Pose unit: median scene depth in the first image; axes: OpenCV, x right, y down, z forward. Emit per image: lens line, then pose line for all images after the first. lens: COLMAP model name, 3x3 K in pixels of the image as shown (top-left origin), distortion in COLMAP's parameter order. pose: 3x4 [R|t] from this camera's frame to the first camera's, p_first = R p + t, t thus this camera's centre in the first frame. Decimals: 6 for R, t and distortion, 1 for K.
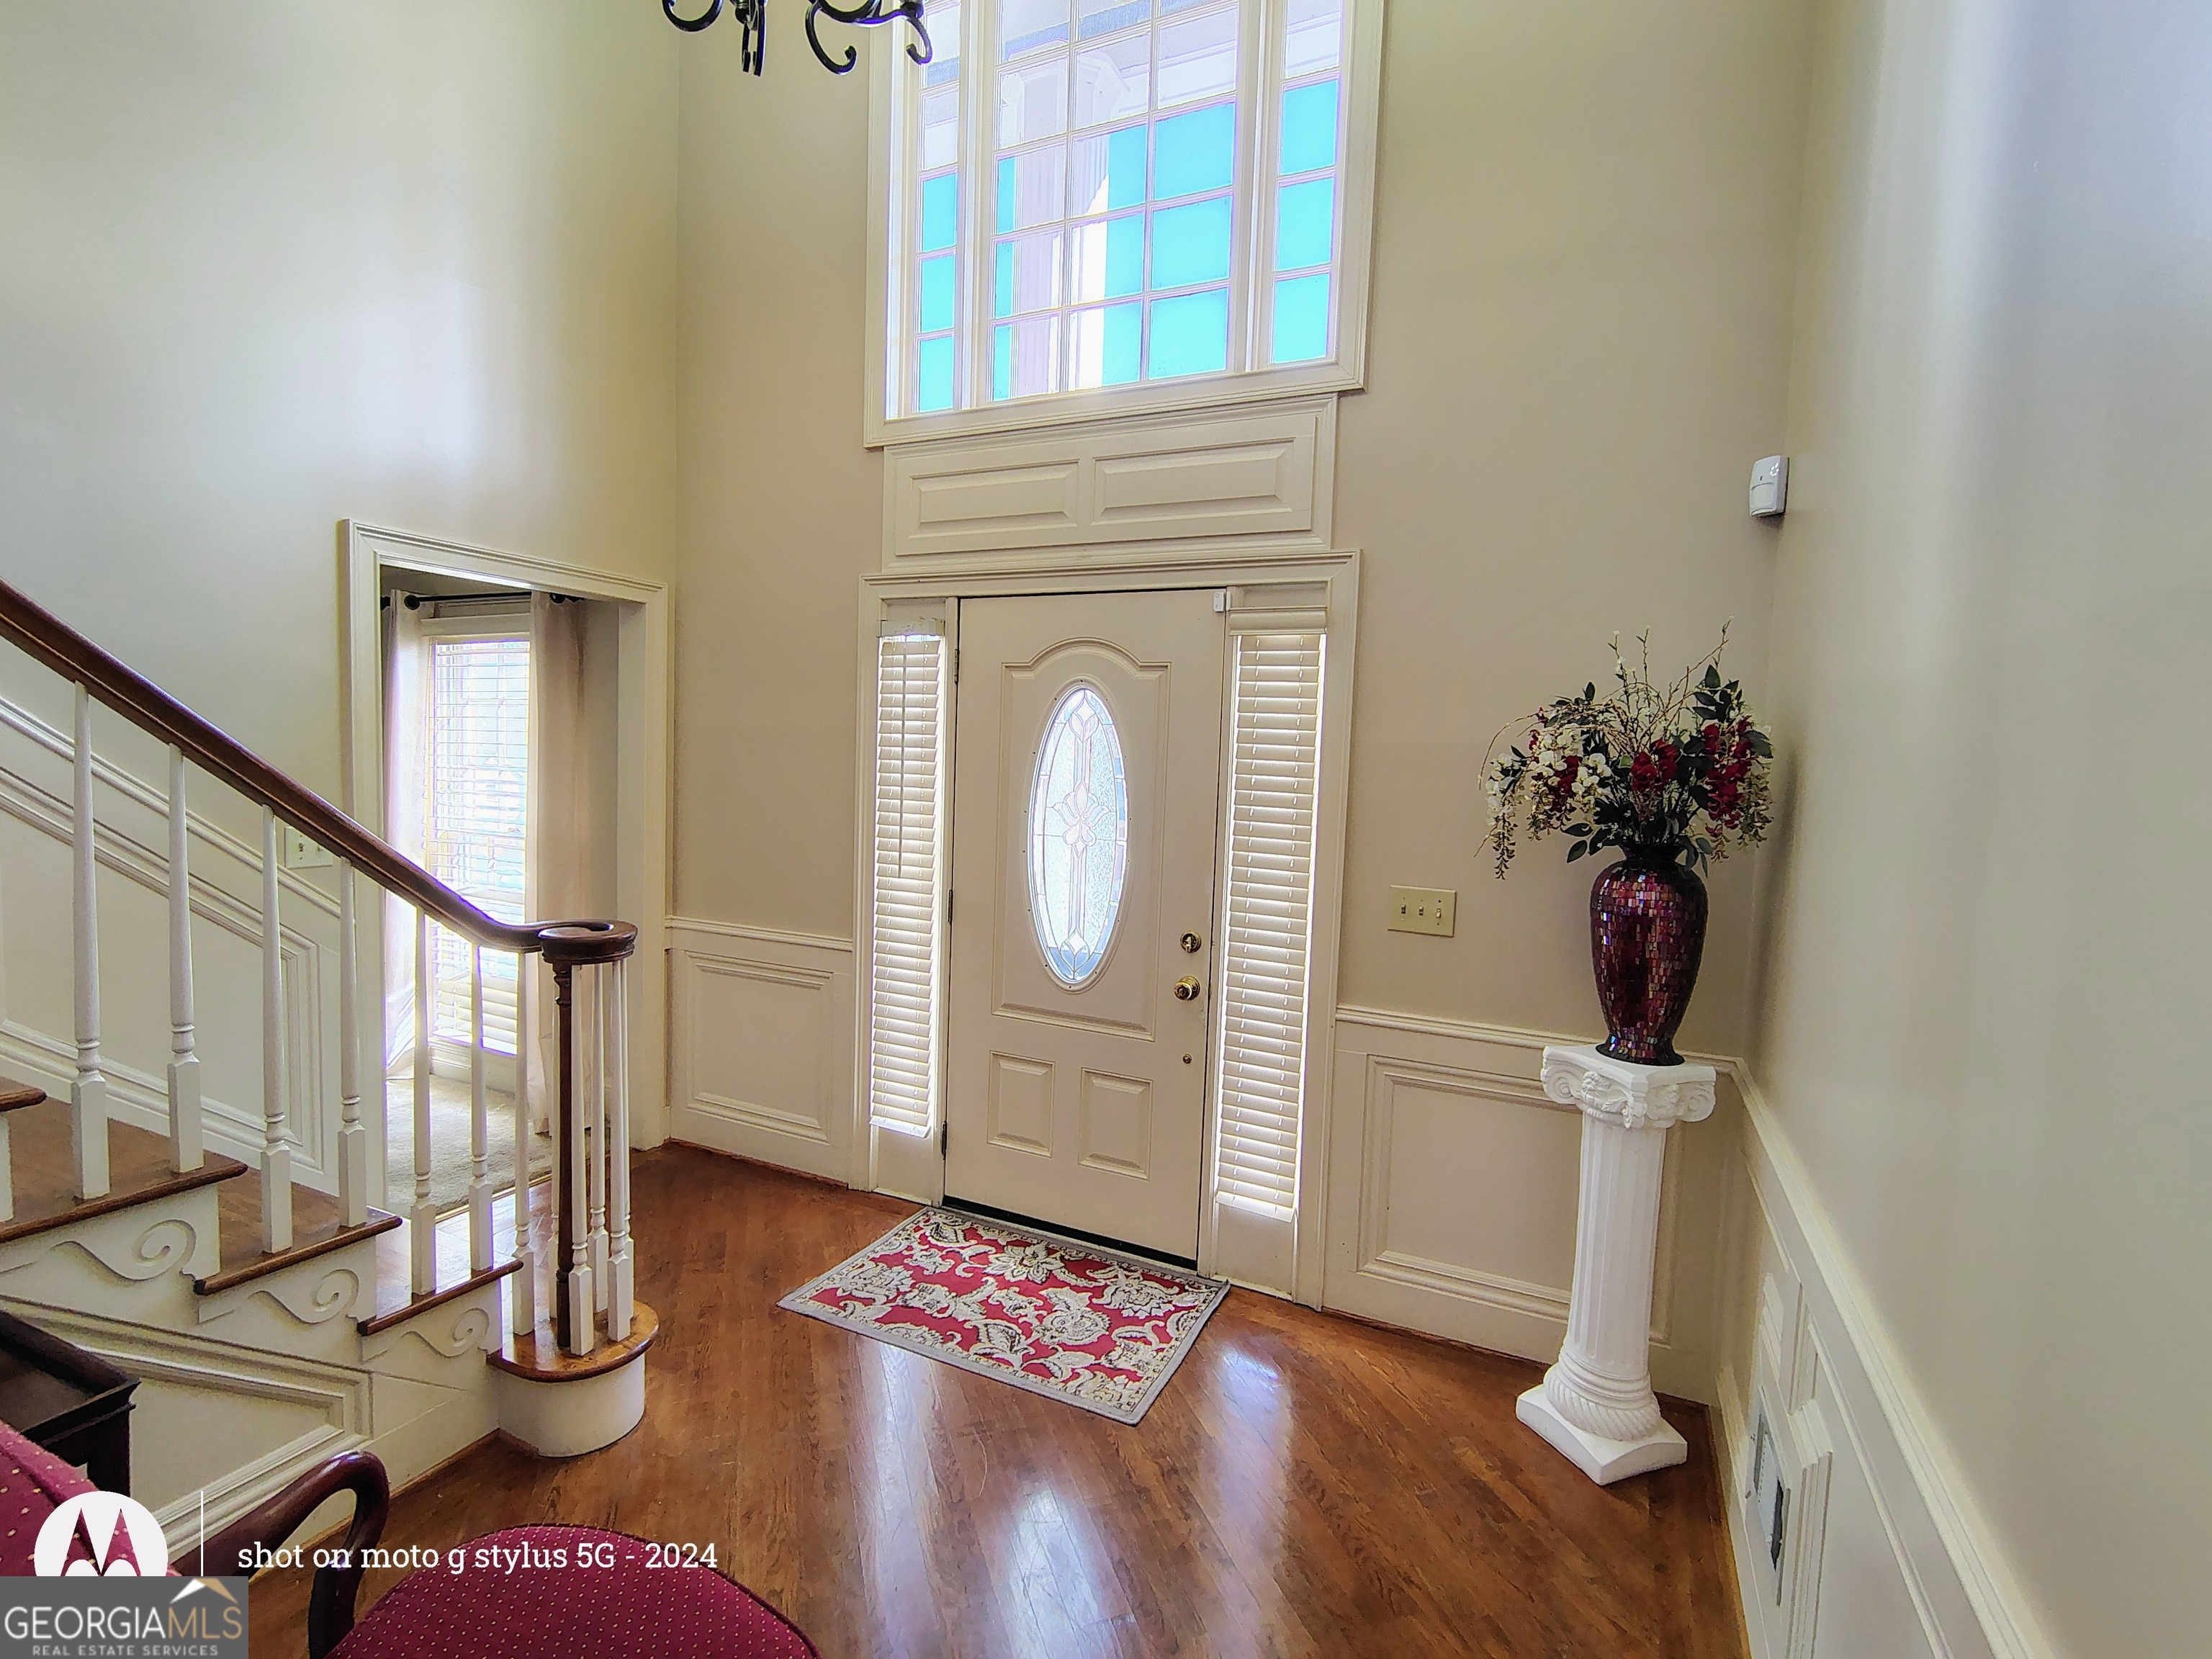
lens RADIAL K [[1035.2, 0, 1106.0], [0, 1035.2, 829.5], [0, 0, 1]] dist [-0.007050, 0.001034]
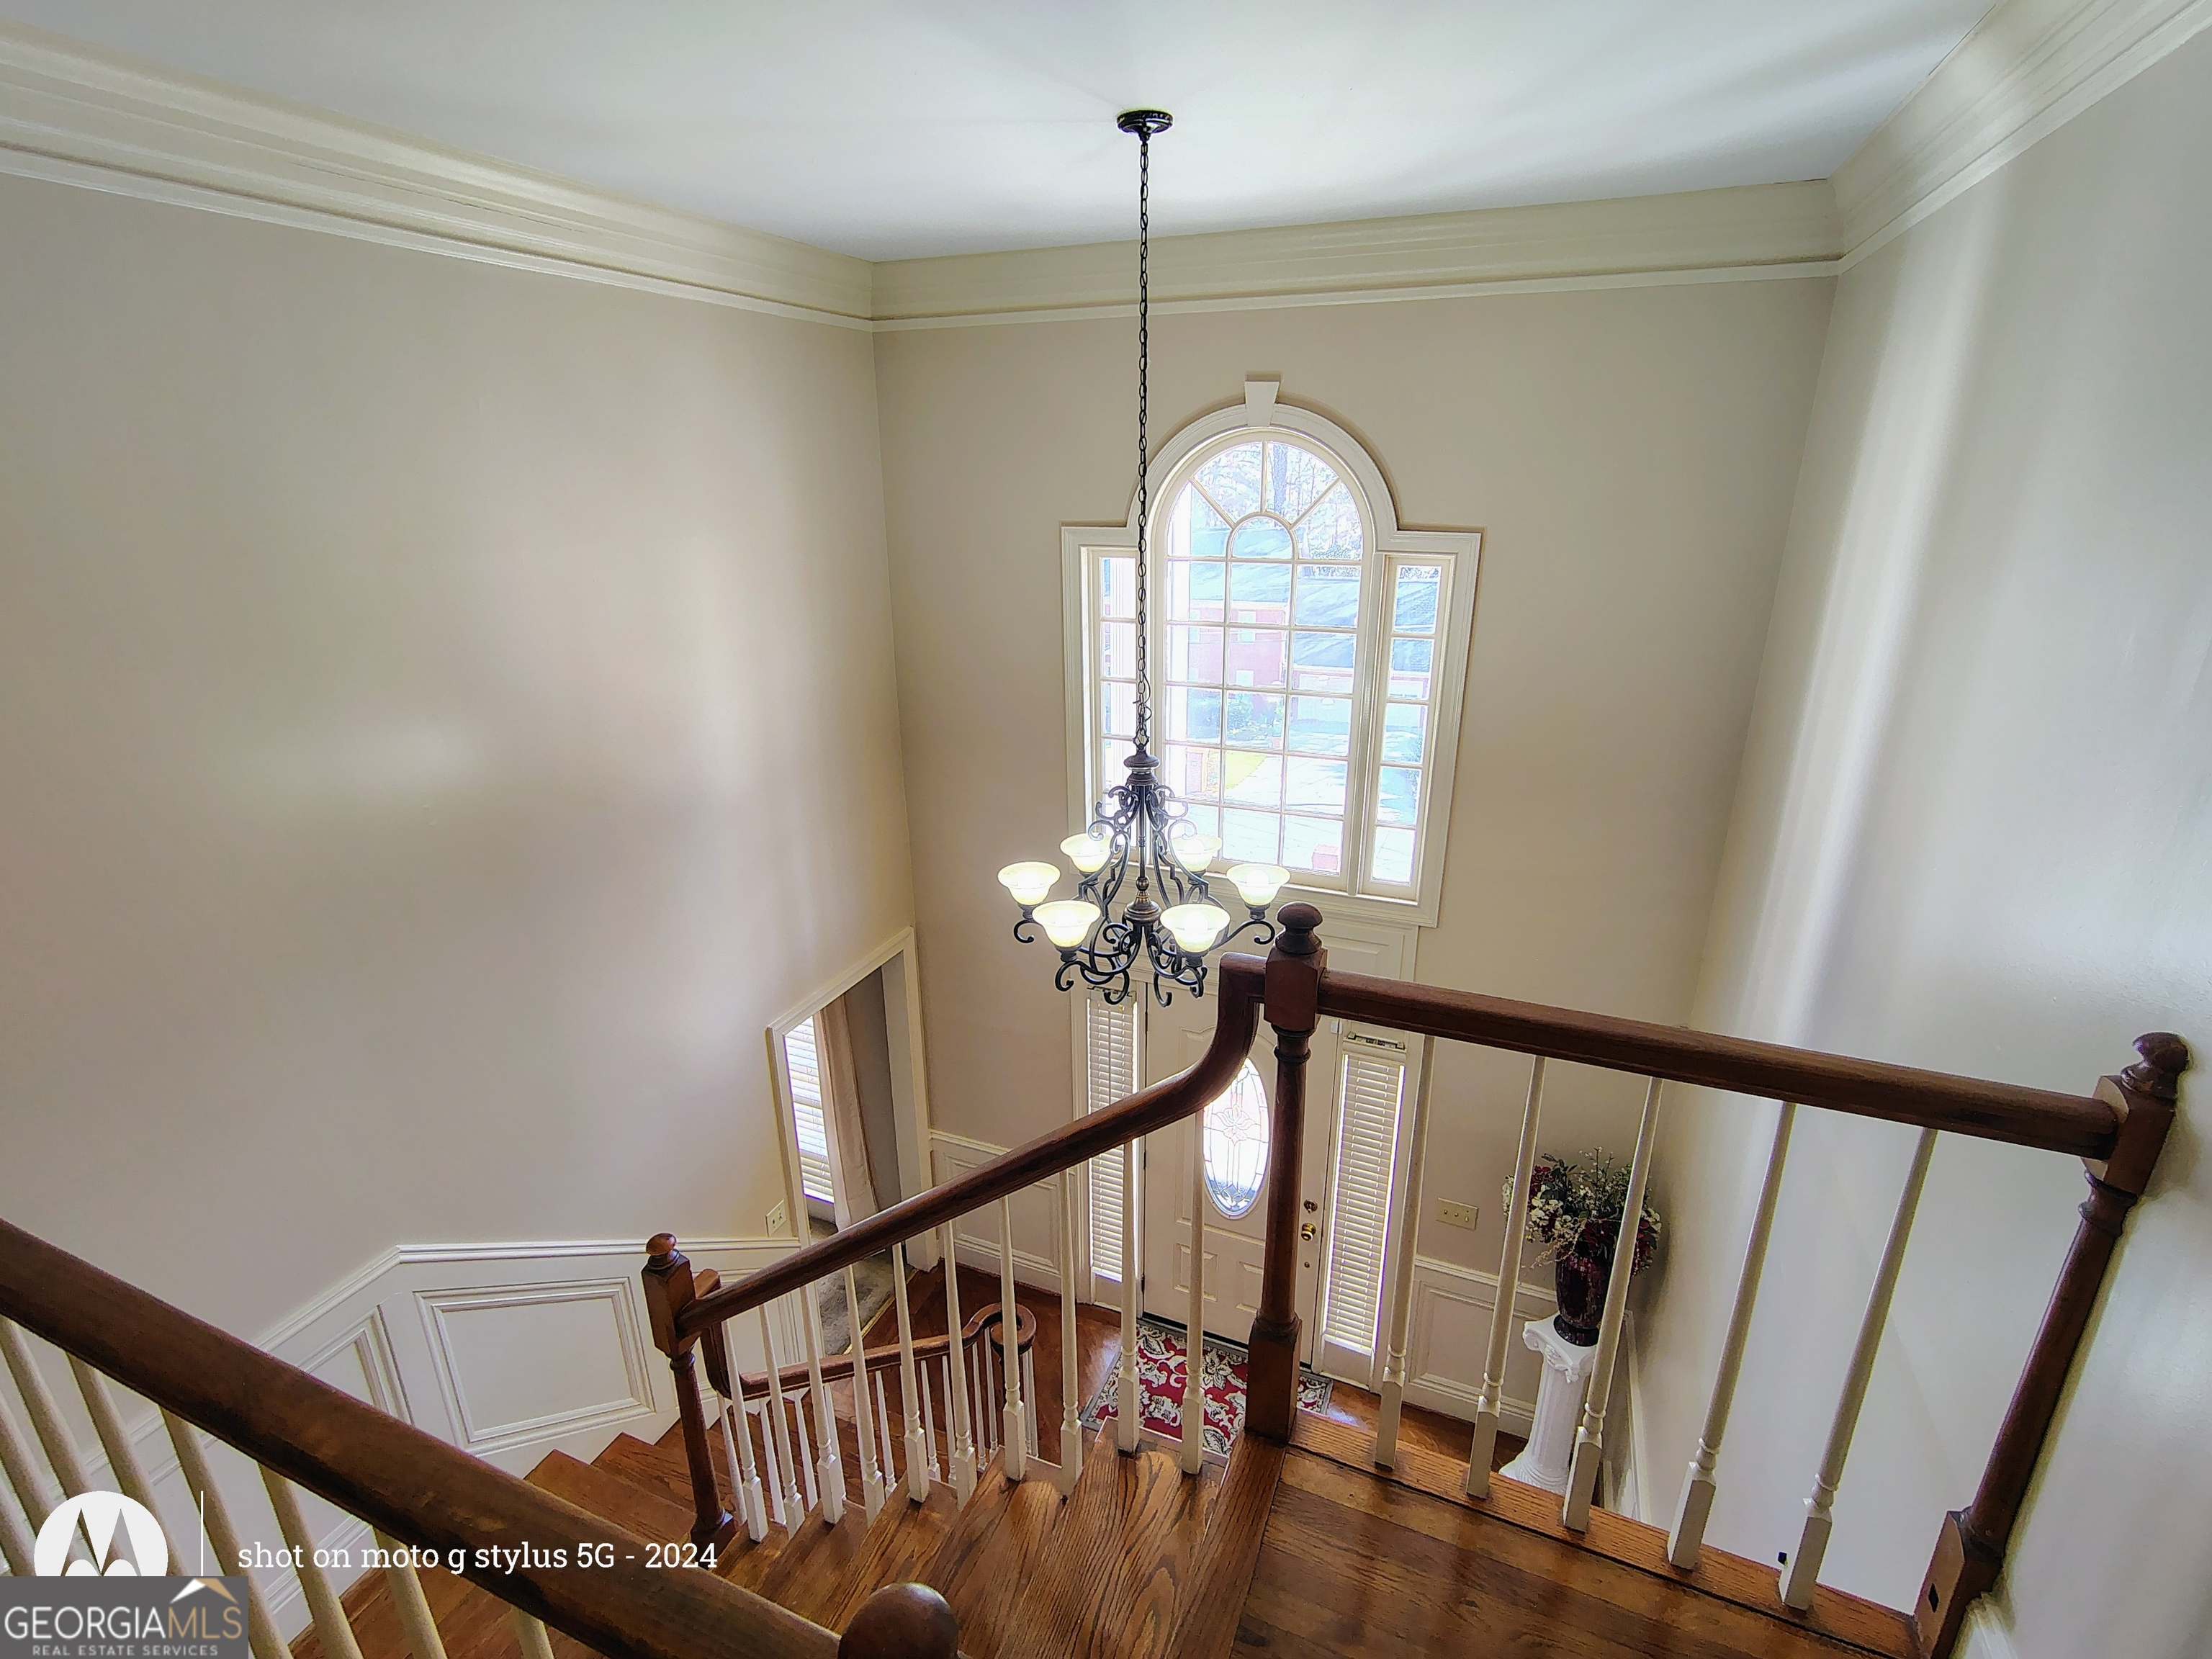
lens RADIAL K [[1035.2, 0, 1106.0], [0, 1035.2, 829.5], [0, 0, 1]] dist [-0.007050, 0.001034]
pose [[0.997836, -0.055227, 0.035670, -0.265941], [0.044064, 0.964444, 0.260589, -0.906289], [-0.048794, -0.258453, 0.964791, -0.397929]]
